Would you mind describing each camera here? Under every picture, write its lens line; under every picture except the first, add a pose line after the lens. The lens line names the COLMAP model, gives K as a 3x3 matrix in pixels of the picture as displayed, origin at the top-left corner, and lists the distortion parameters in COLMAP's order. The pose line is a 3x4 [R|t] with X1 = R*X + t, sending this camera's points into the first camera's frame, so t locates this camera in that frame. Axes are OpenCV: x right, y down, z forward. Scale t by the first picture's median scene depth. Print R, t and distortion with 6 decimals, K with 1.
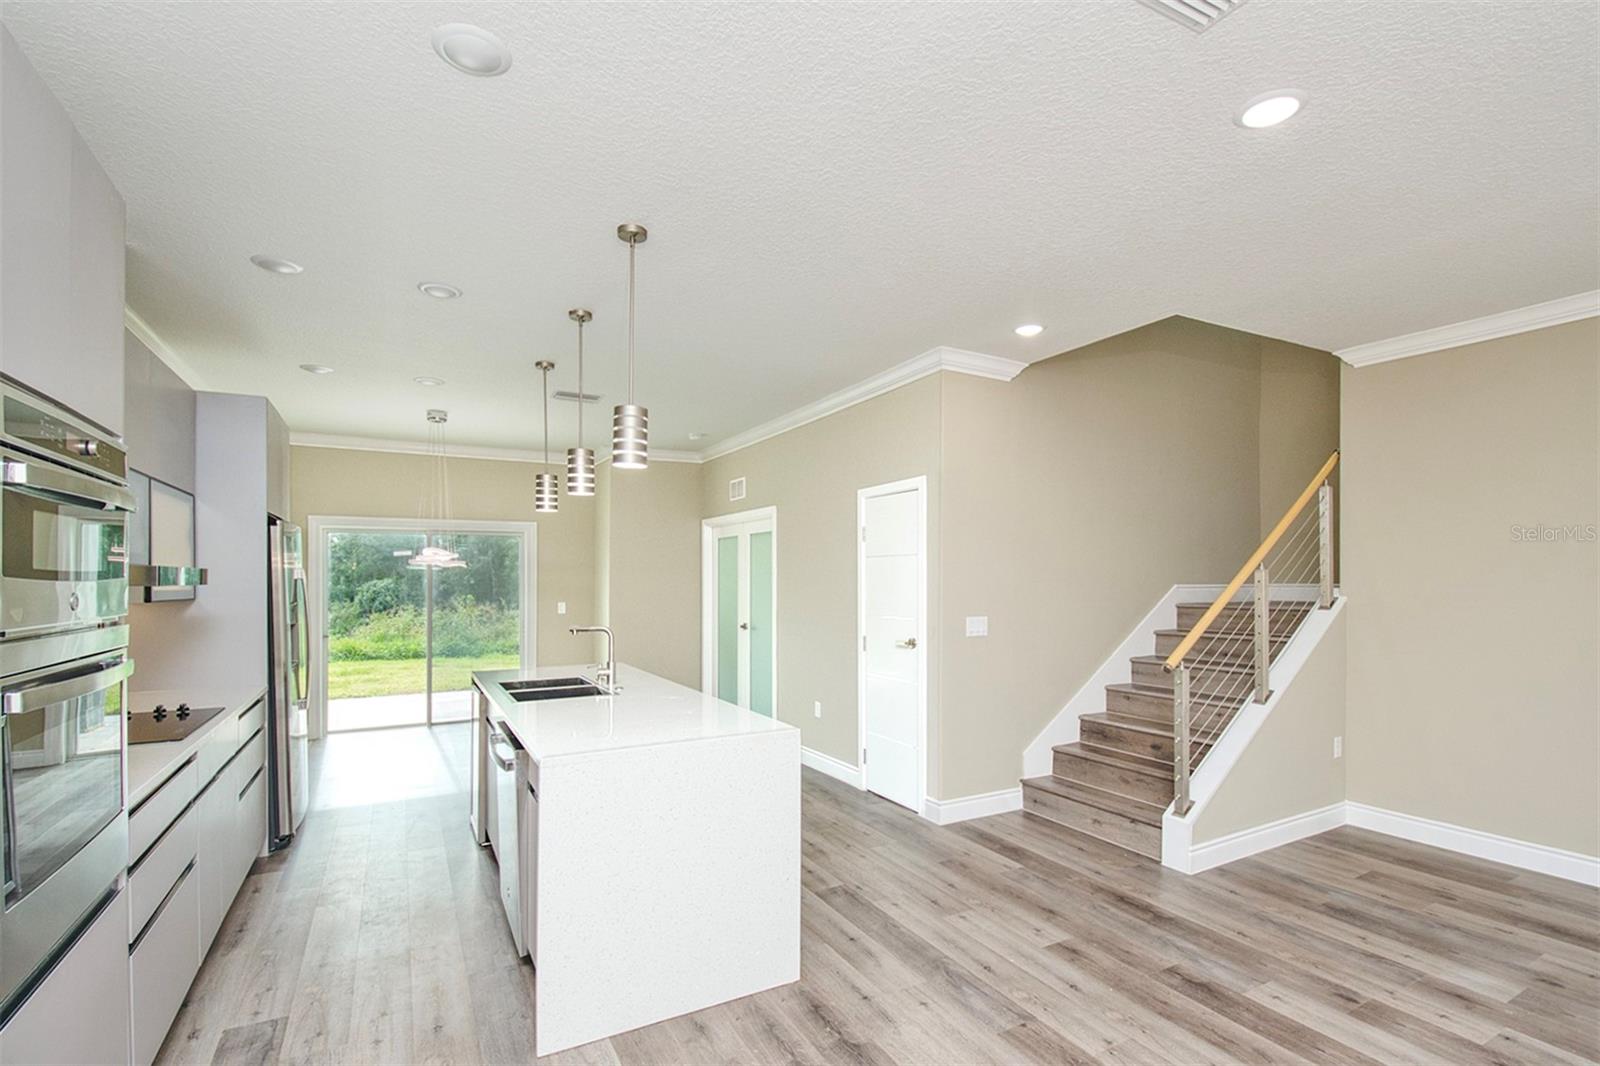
lens RADIAL K [[749.4, 0, 835.1], [0, 749.4, 580.9], [0, 0, 1]] dist [0.009227, -0.001712]
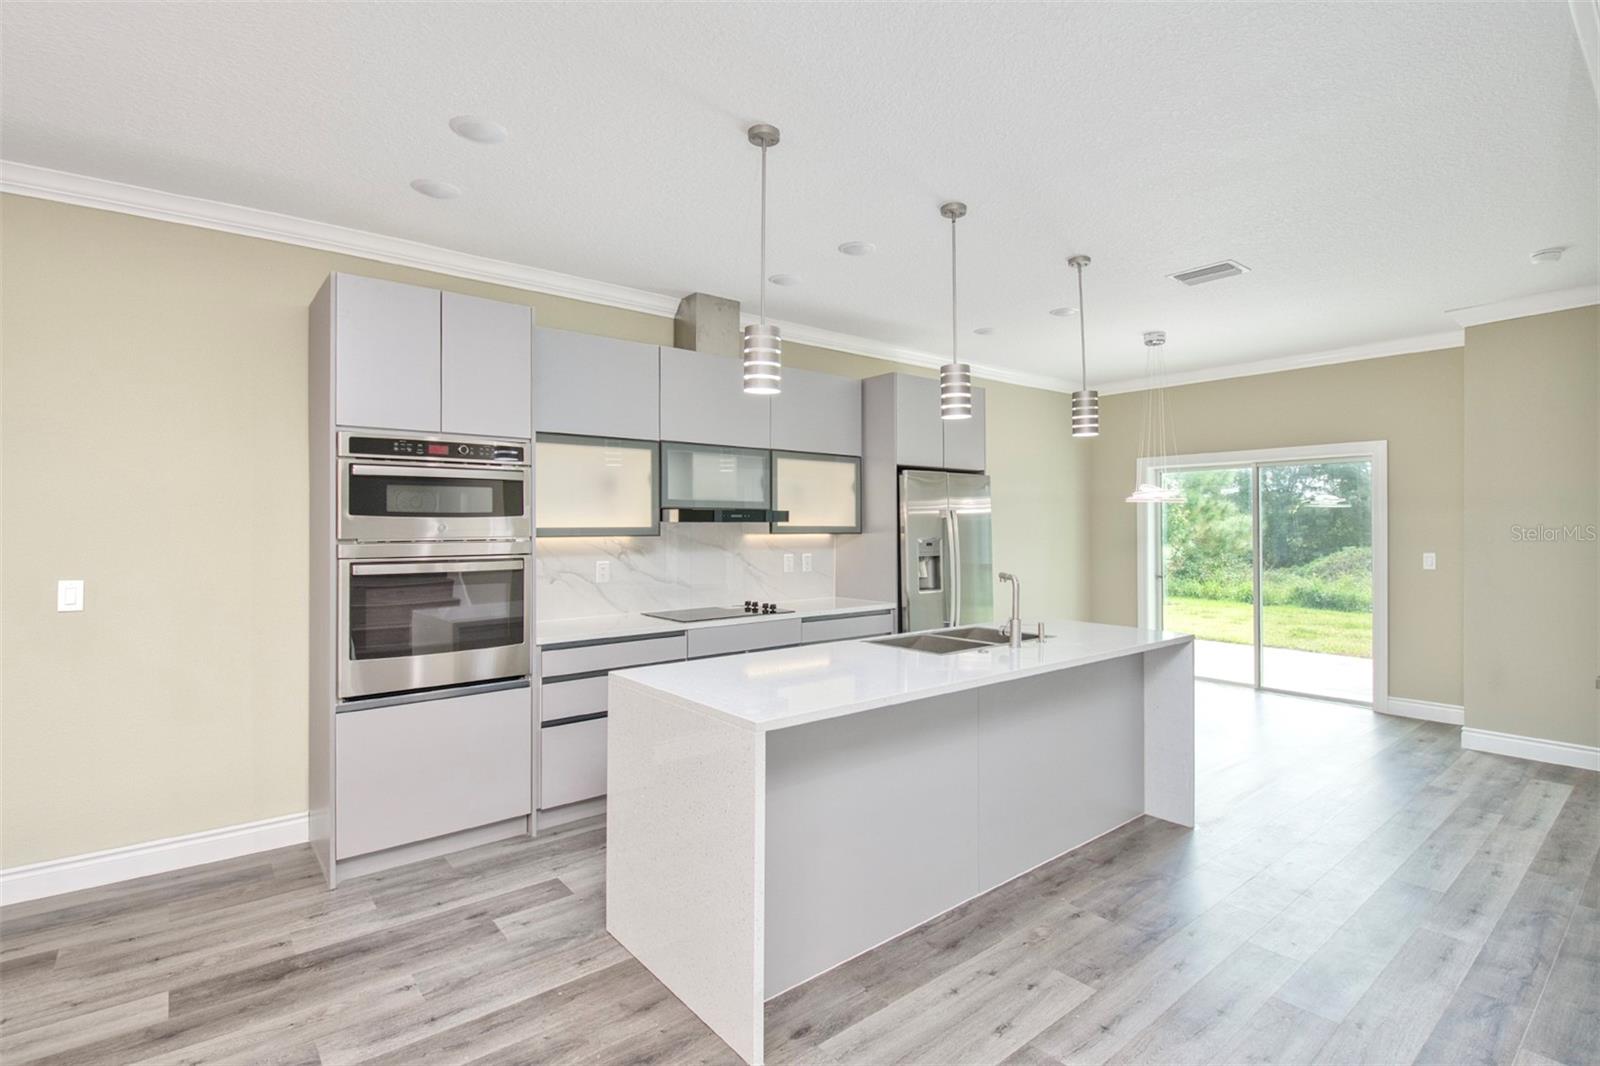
lens RADIAL K [[768.2, 0, 802.3], [0, 768.2, 527.4], [0, 0, 1]] dist [-0.003799, -0.005791]
pose [[0.150980, 0.006450, -0.988516, 0.469870], [-0.002793, 0.999978, 0.006099, 0.005568], [0.988533, 0.001840, 0.150994, 0.645149]]
